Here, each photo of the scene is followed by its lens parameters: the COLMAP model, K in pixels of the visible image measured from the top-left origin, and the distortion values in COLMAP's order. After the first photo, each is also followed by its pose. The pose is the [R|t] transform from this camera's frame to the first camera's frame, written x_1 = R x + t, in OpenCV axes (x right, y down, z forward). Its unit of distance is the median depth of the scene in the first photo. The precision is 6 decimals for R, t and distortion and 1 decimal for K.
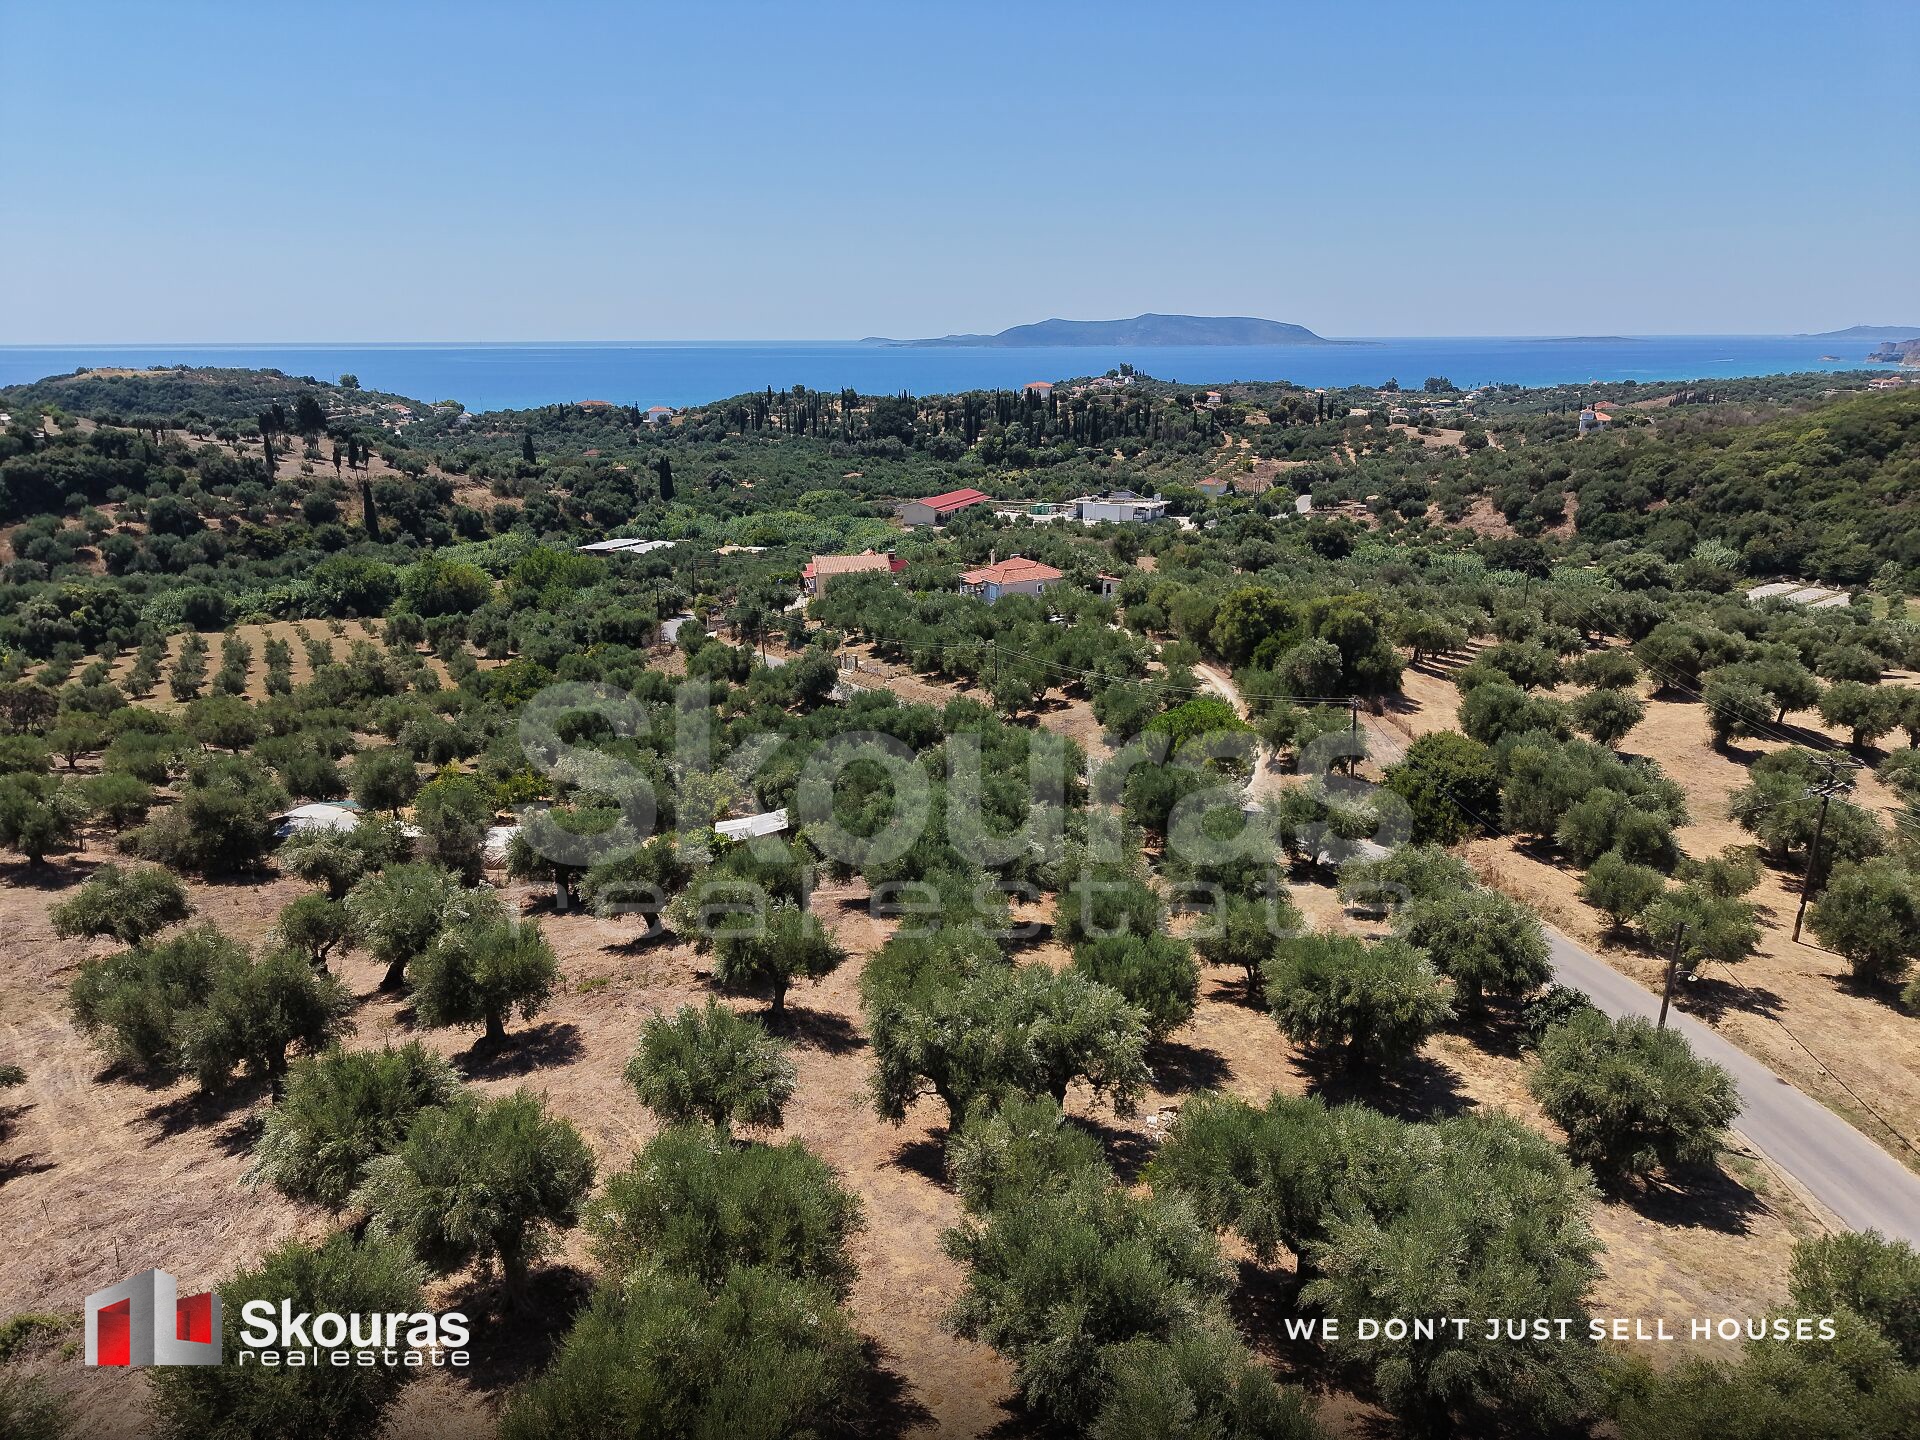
lens RADIAL K [[1290.7, 0, 960.0], [0, 1290.7, 720.0], [0, 0, 1]] dist [-0.004940, 0.025278]
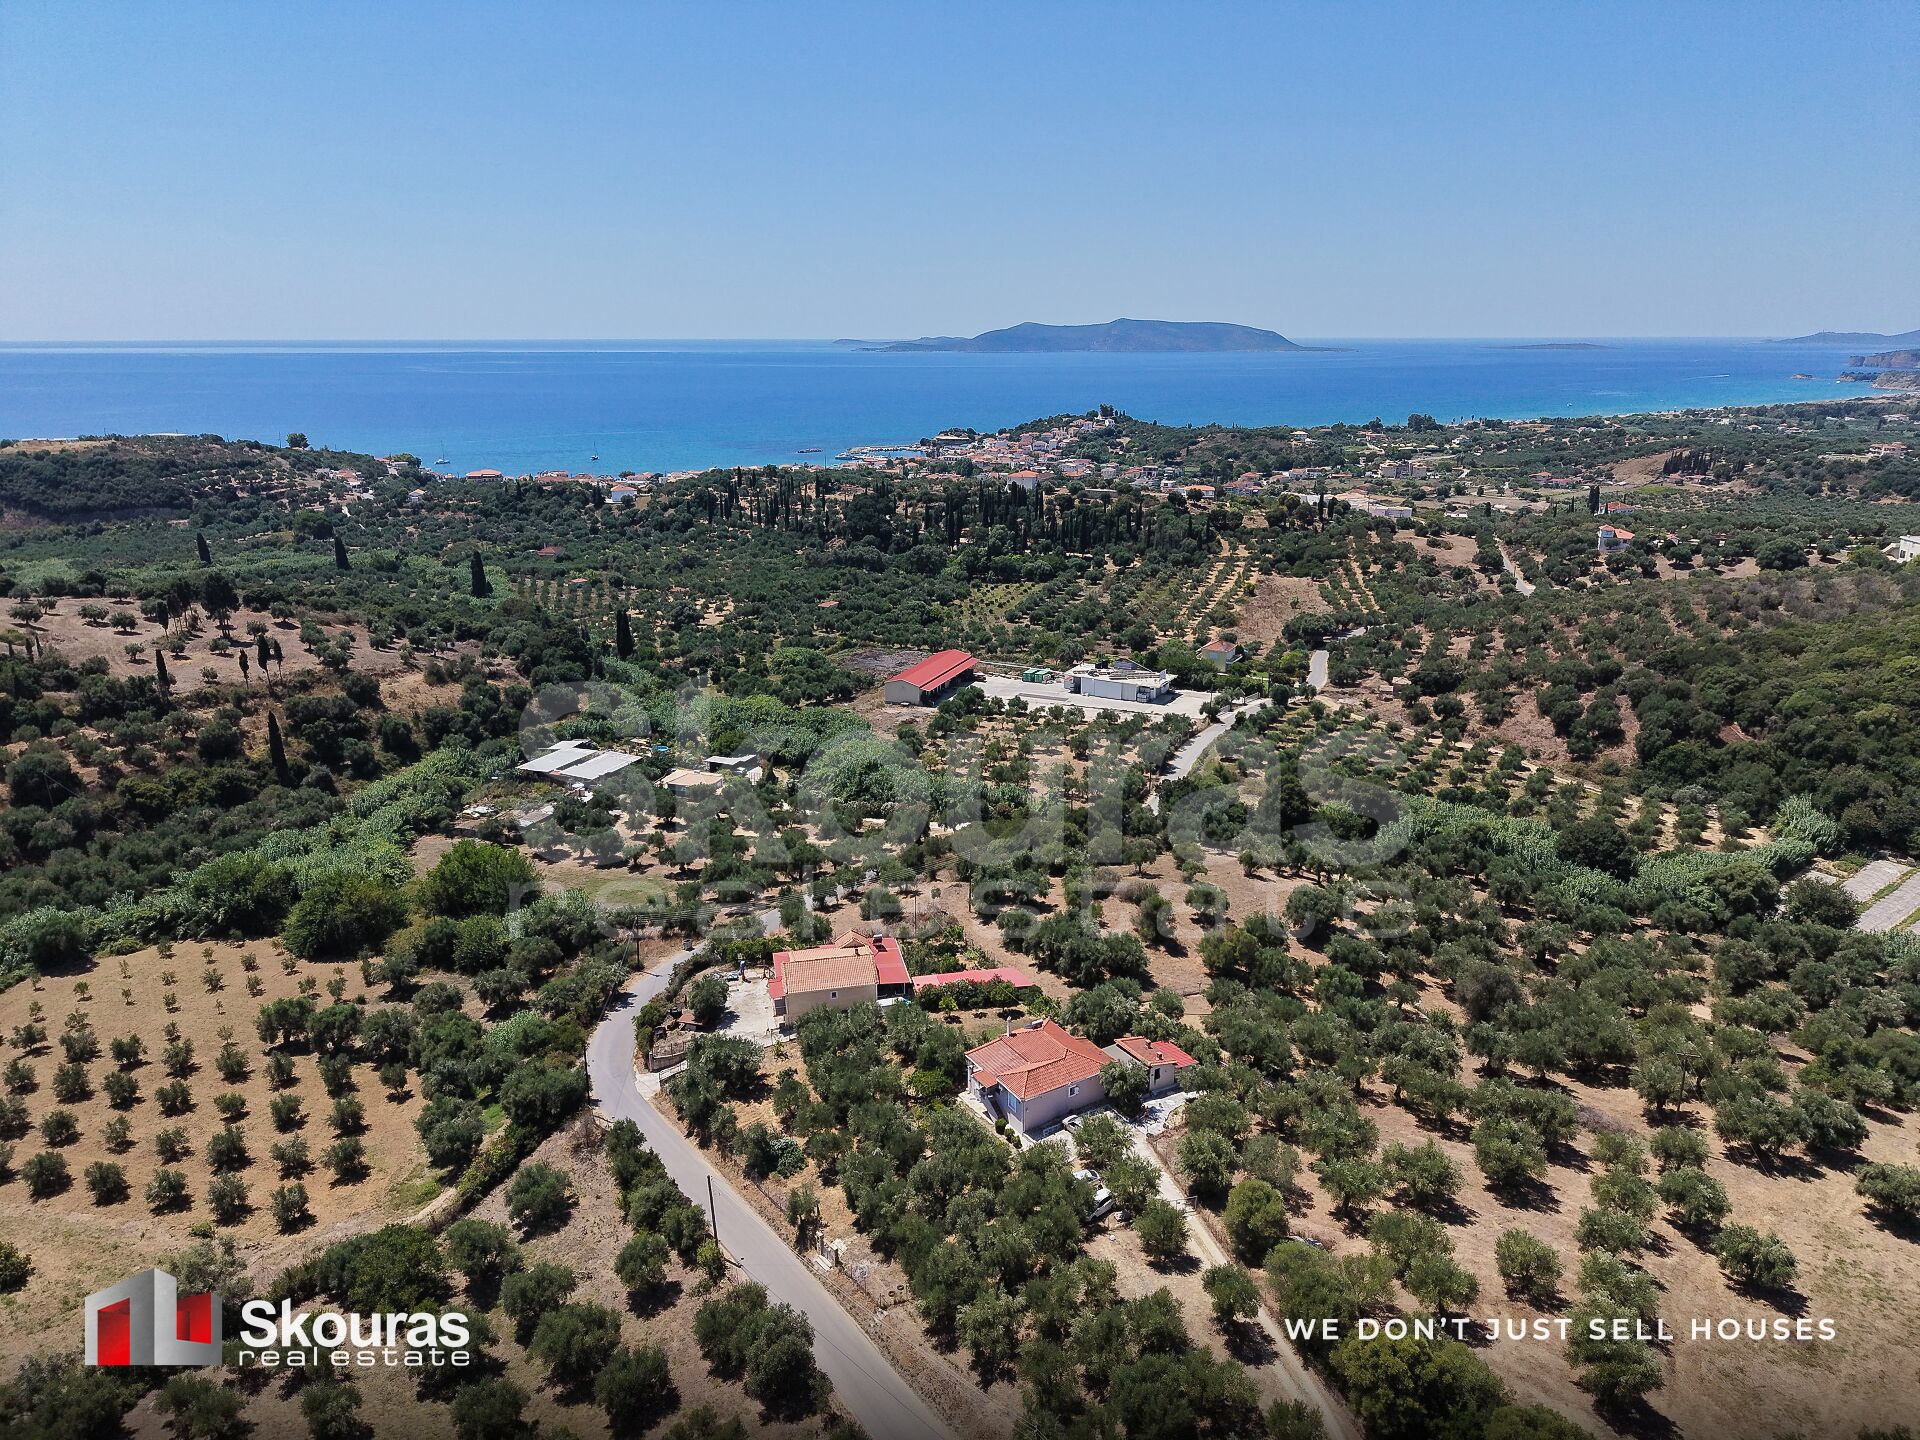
lens RADIAL K [[1296.5, 0, 959.0], [0, 1296.5, 713.1], [0, 0, 1]] dist [0.013348, -0.001464]
pose [[0.999813, -0.001658, 0.019243, -0.005651], [0.001836, 0.999956, -0.009234, -0.087145], [-0.019227, 0.009268, 0.999772, 0.054417]]
